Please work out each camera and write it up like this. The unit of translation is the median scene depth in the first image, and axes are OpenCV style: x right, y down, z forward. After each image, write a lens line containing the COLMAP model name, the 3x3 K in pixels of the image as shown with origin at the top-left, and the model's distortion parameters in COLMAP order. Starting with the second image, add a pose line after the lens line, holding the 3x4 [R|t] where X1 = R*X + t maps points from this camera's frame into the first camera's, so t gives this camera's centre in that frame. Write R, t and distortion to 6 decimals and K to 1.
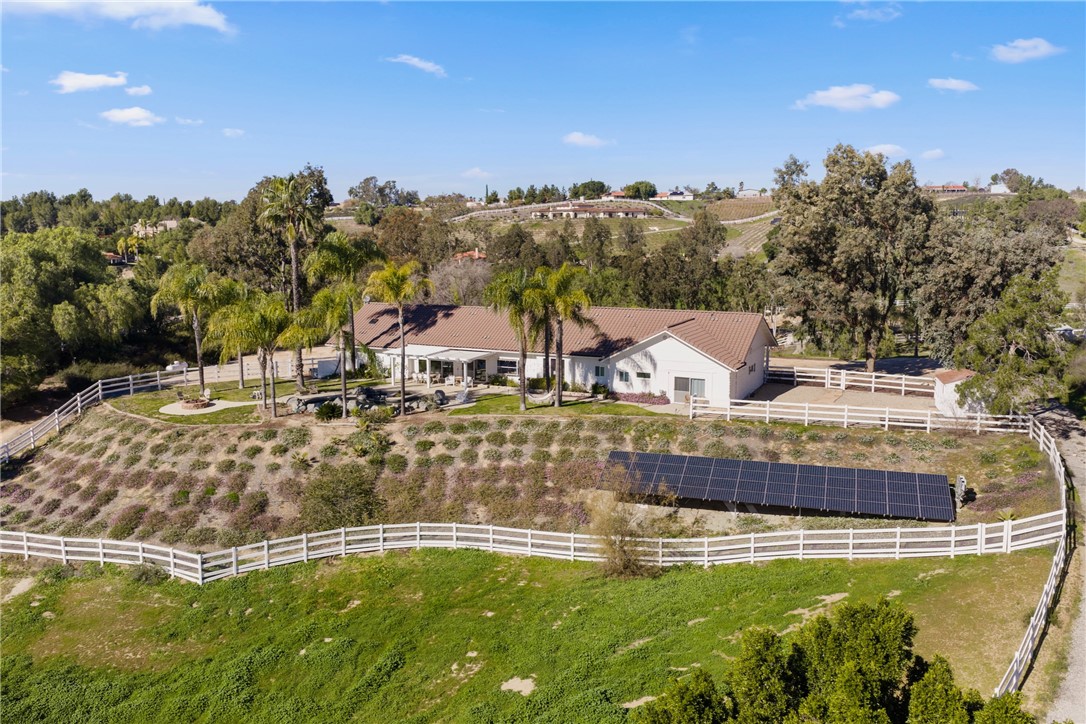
lens RADIAL K [[953.5, 0, 543.0], [0, 953.5, 362.0], [0, 0, 1]] dist [0.010923, -0.001819]
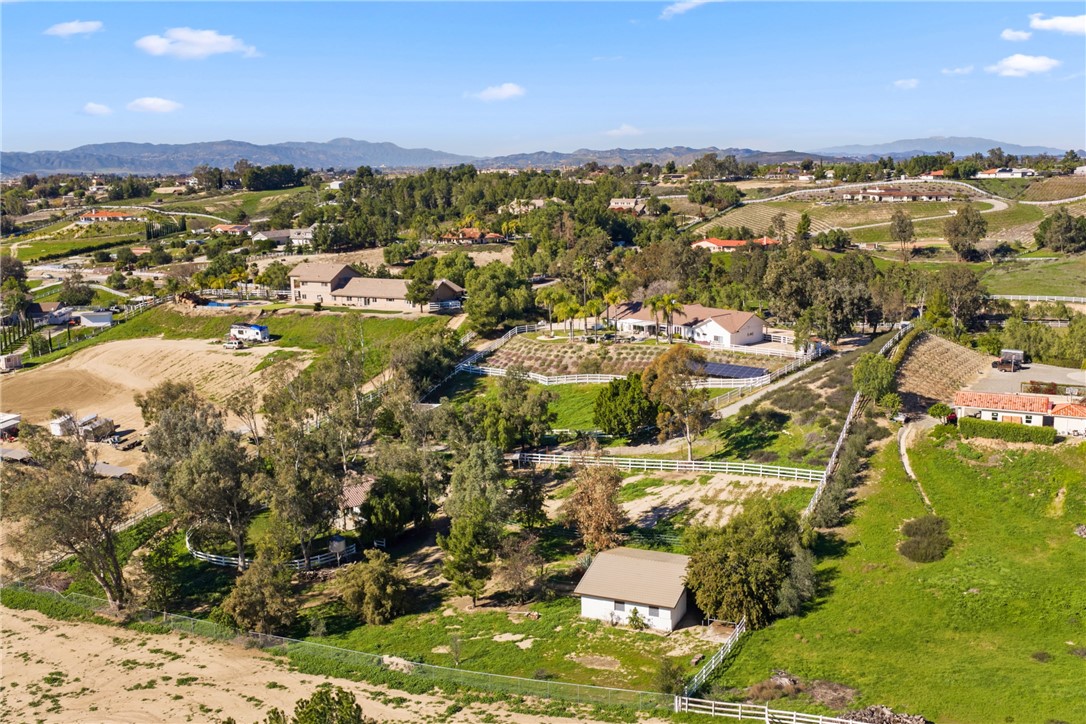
lens RADIAL K [[953.5, 0, 543.0], [0, 953.5, 362.0], [0, 0, 1]] dist [0.010923, -0.001819]
pose [[0.934979, 0.059999, -0.349591, 0.623575], [-0.045392, 0.997725, 0.049835, -0.021404], [0.351786, -0.030726, 0.935576, -1.678682]]
